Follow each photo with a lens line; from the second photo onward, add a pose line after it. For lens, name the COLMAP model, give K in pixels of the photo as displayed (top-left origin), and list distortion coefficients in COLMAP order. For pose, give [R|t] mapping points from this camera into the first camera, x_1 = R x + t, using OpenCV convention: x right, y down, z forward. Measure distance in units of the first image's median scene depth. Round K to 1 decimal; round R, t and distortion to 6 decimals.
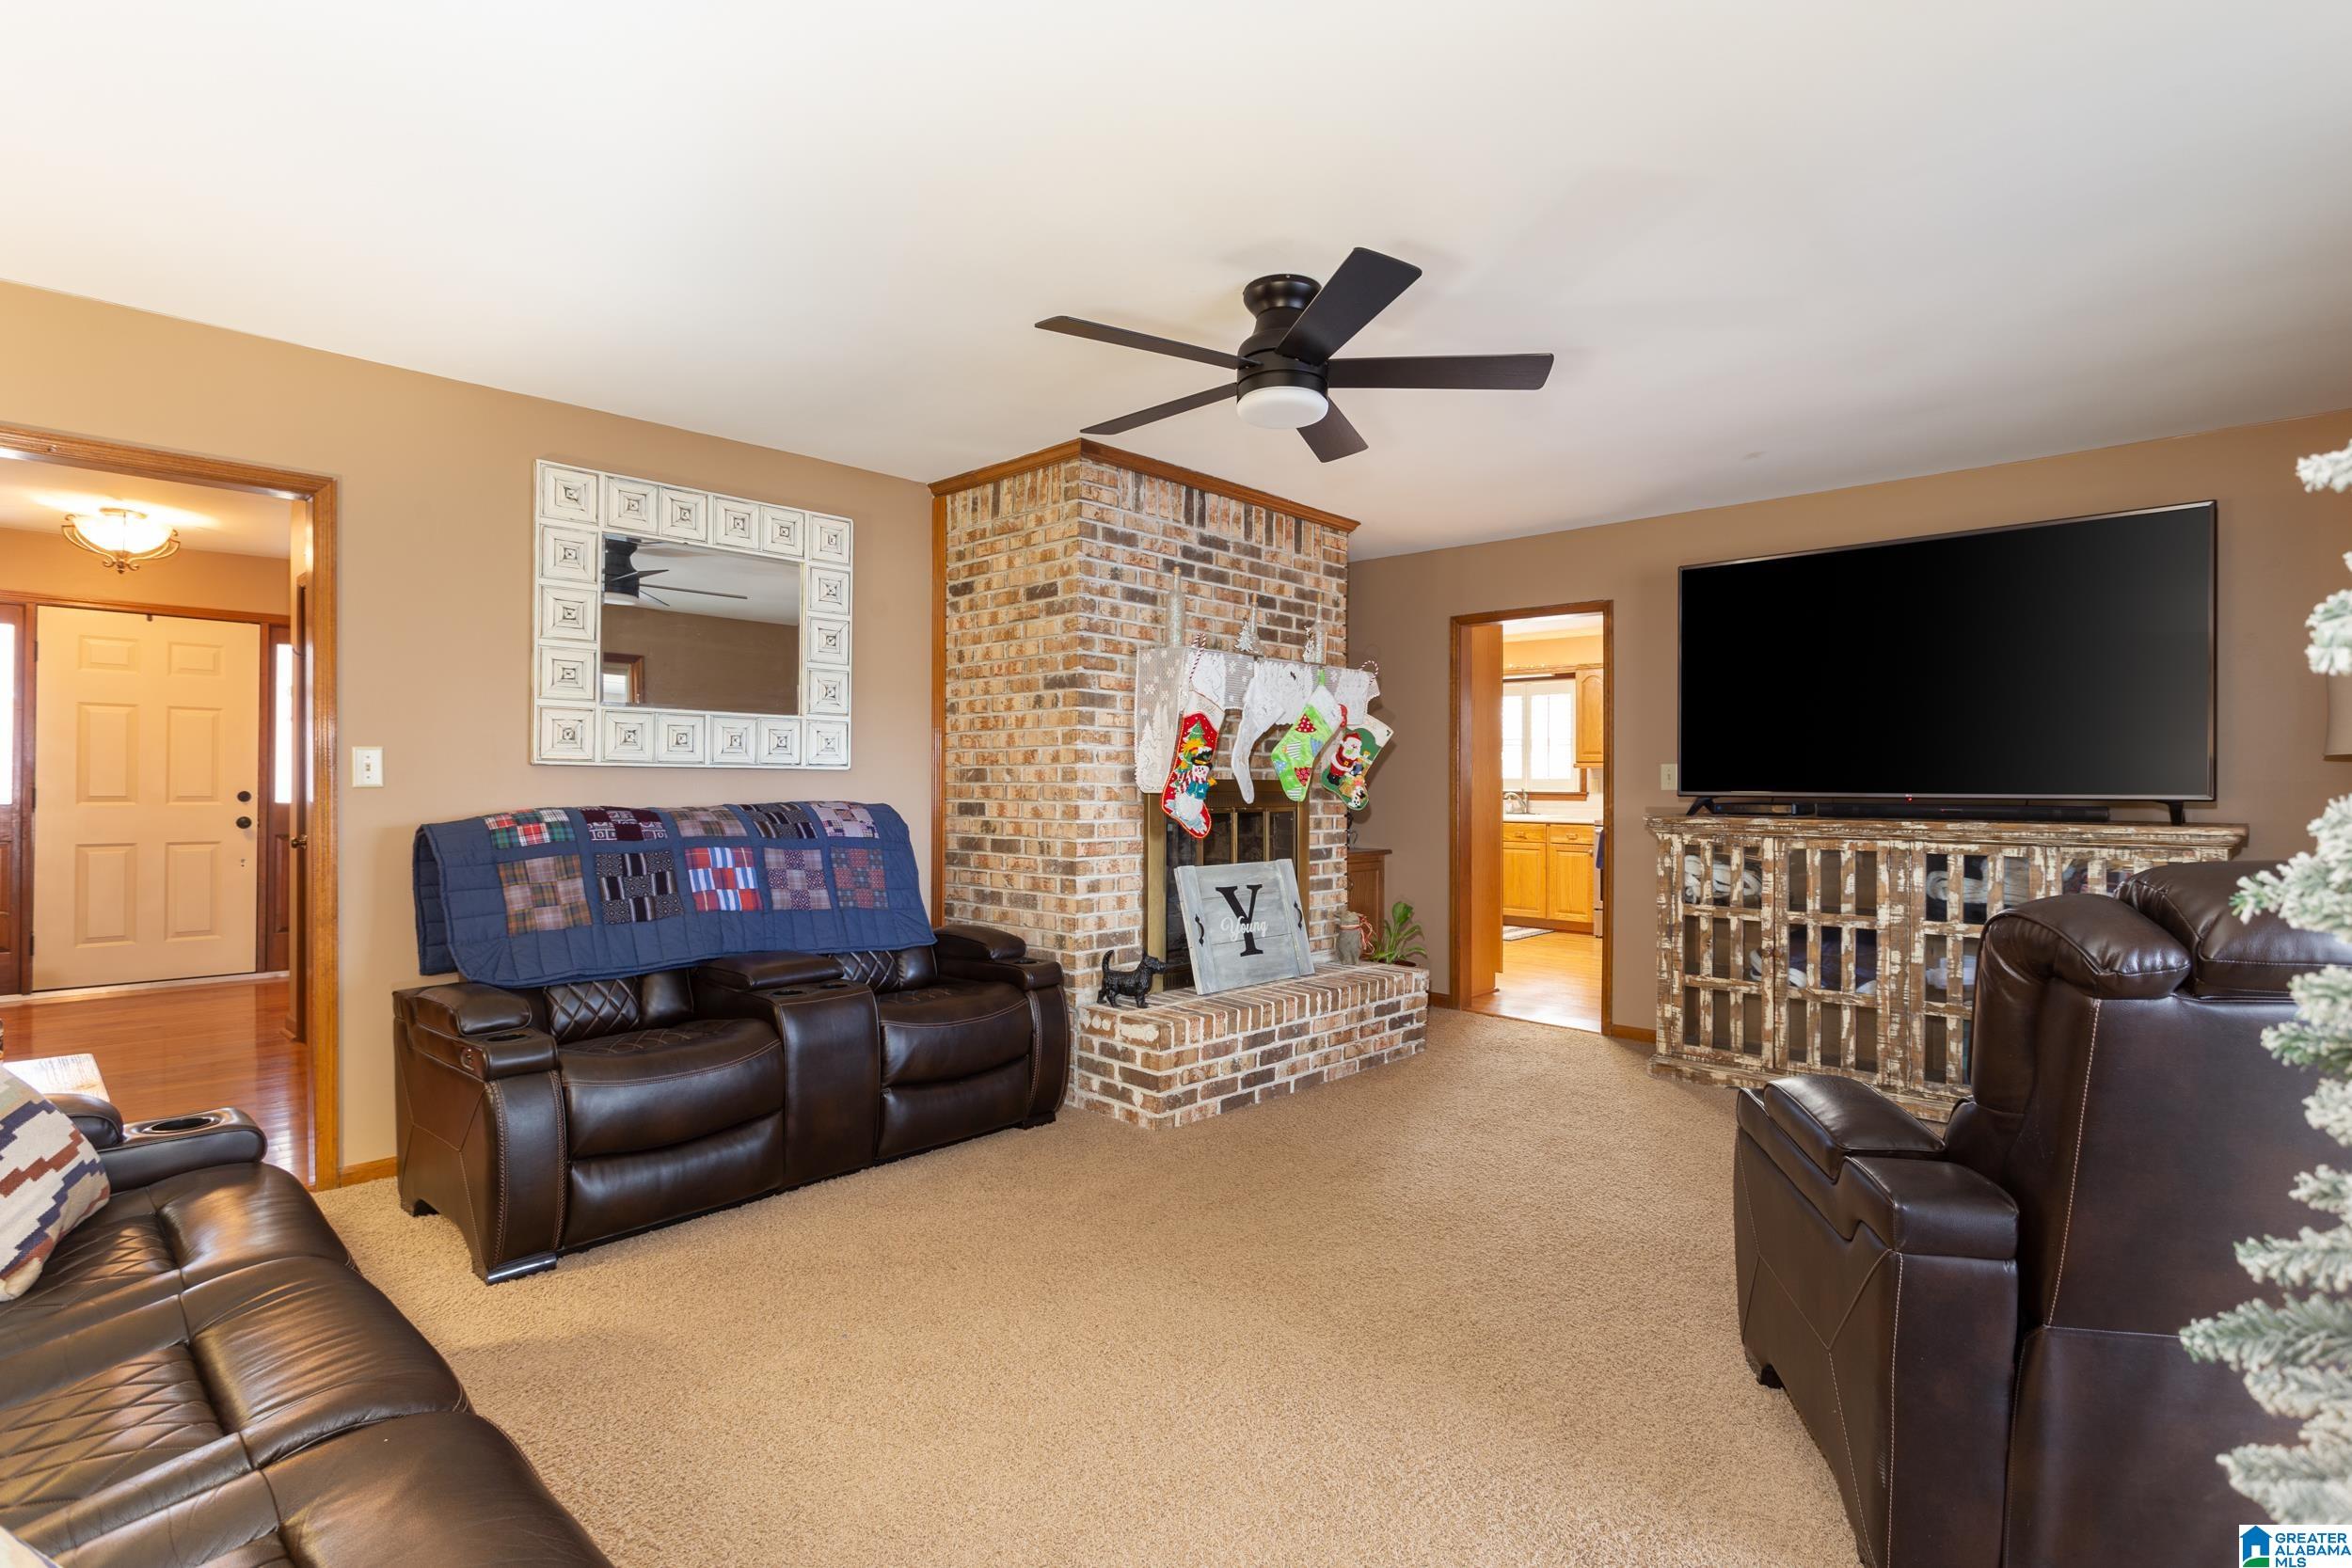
lens RADIAL K [[1122.3, 0, 1180.0], [0, 1122.3, 783.1], [0, 0, 1]] dist [0.005281, 0.002286]
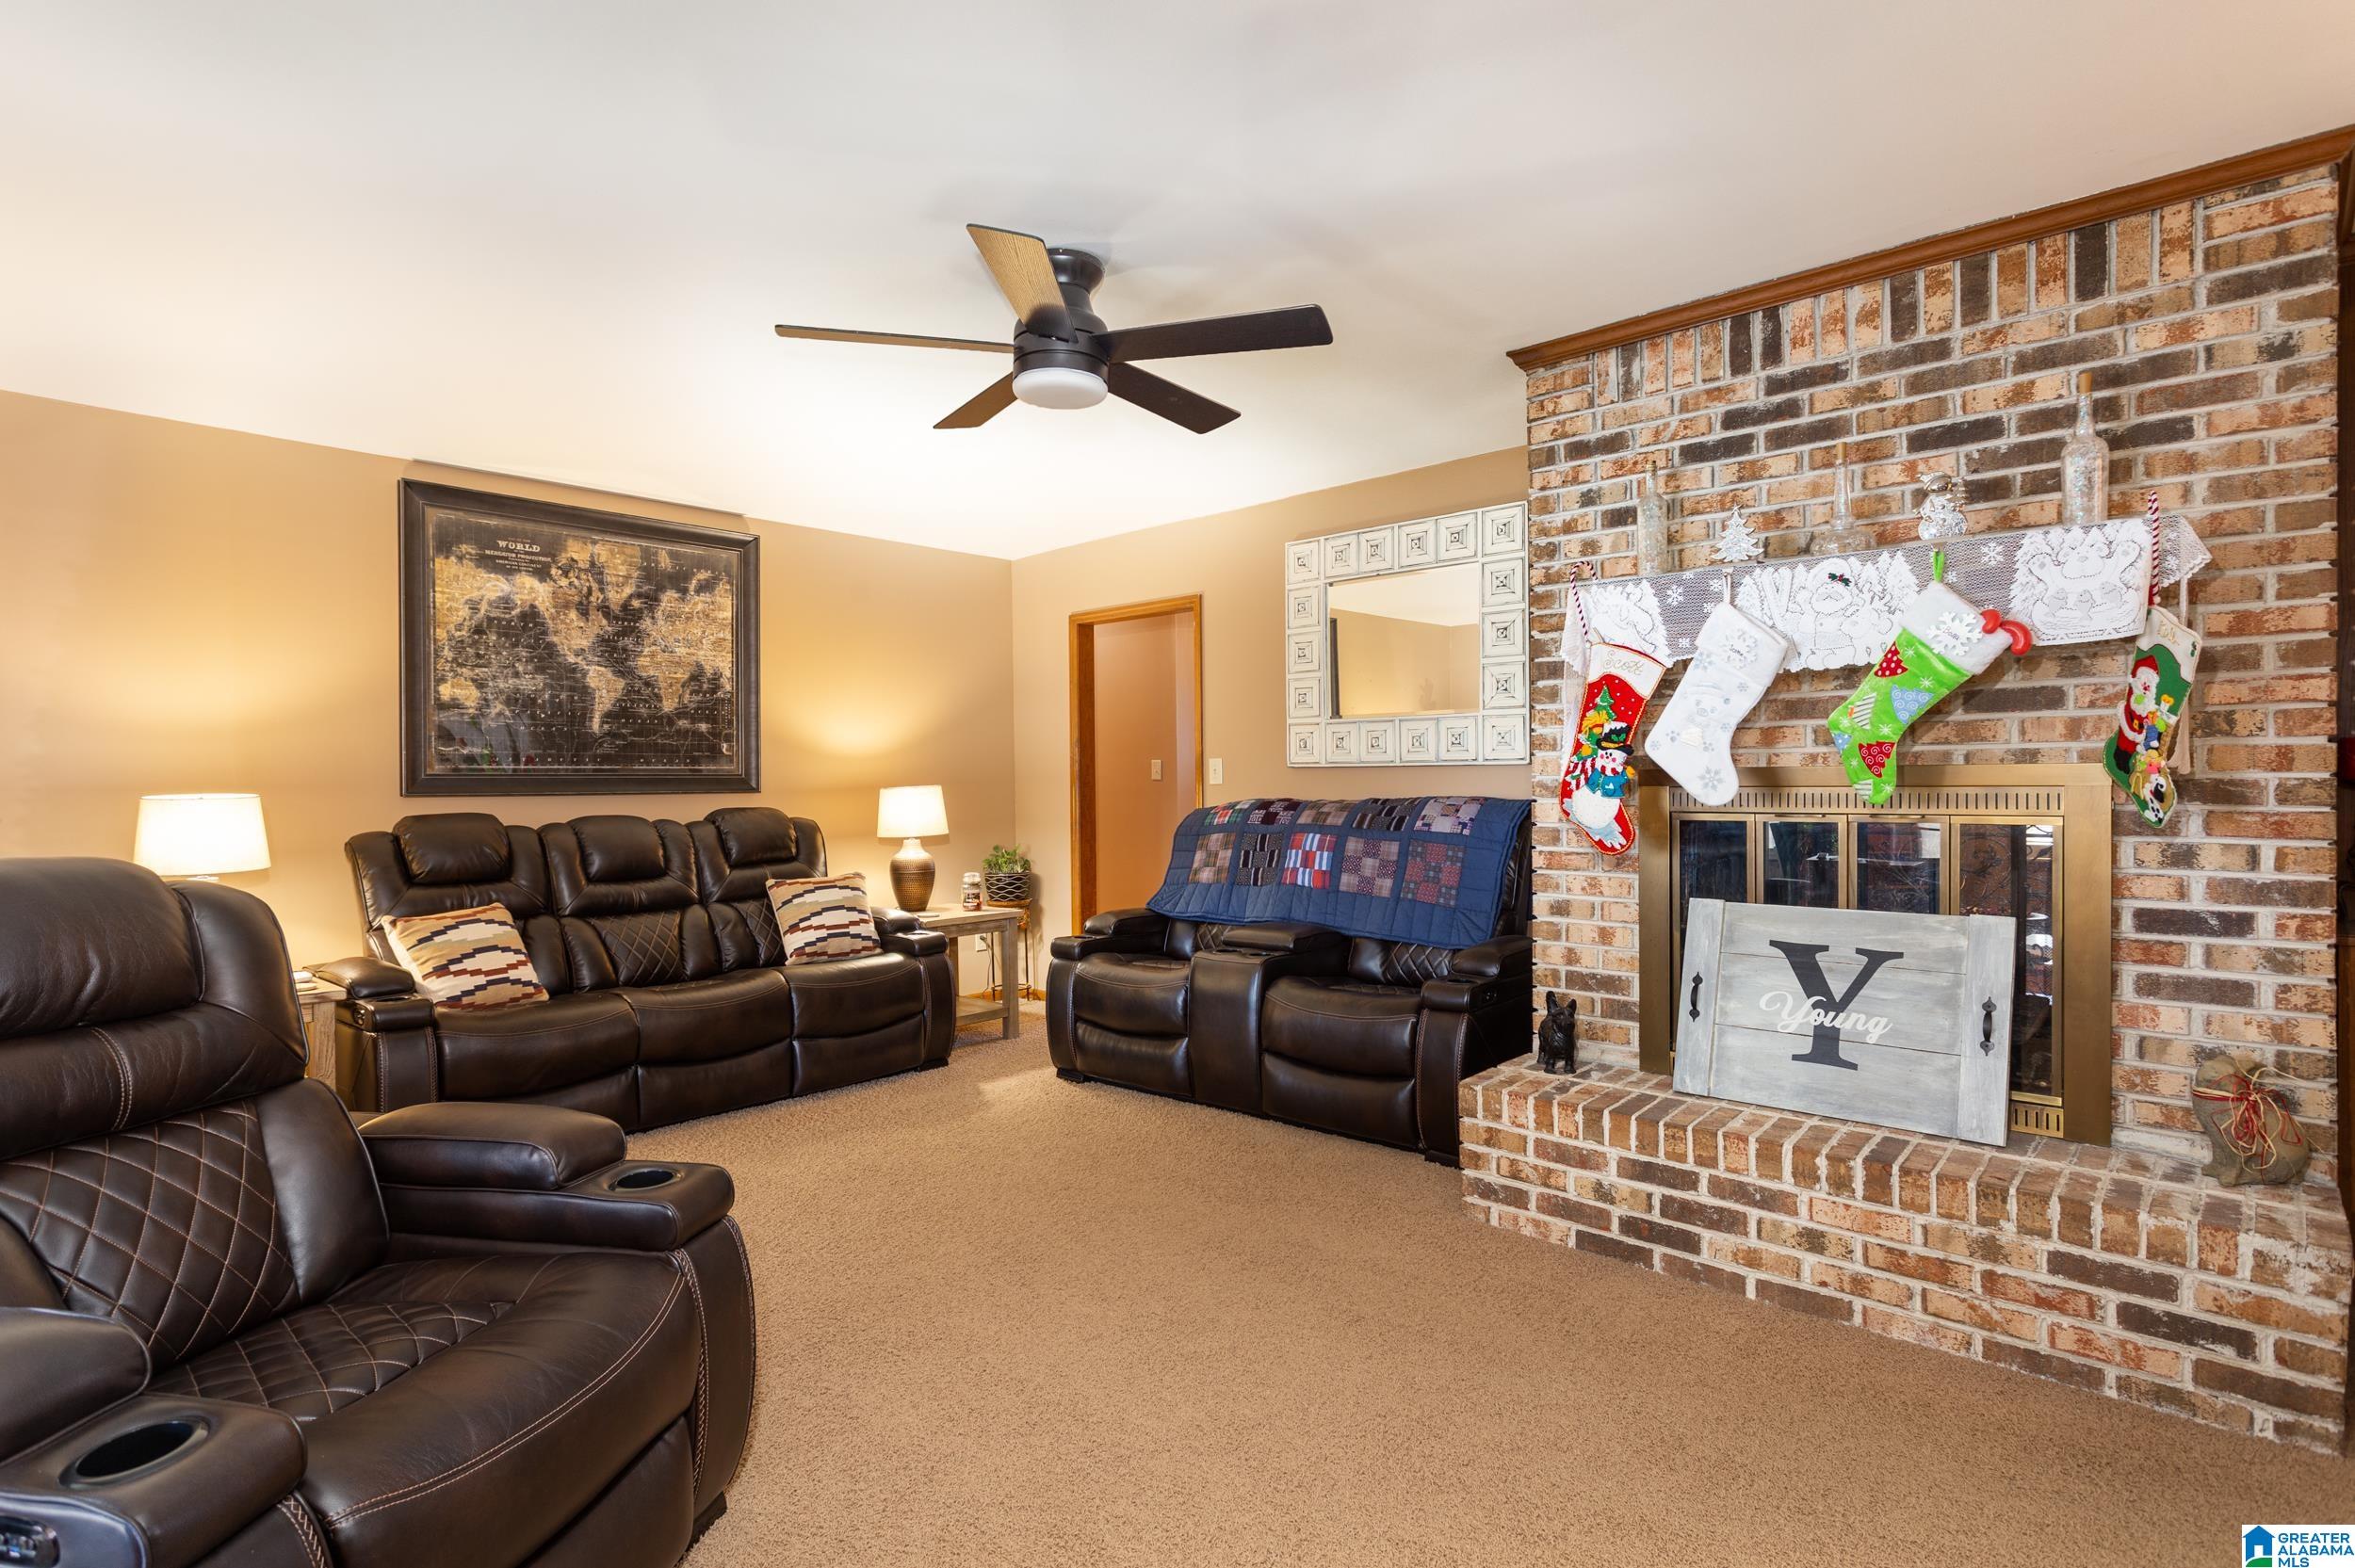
lens RADIAL K [[1123.7, 0, 1126.0], [0, 1123.7, 788.8], [0, 0, 1]] dist [0.005281, 0.002286]
pose [[0.034509, 0.002519, -0.999401, 0.601031], [0.010249, 0.999943, 0.002874, 0.002945], [0.999352, -0.010342, 0.034481, 0.579185]]
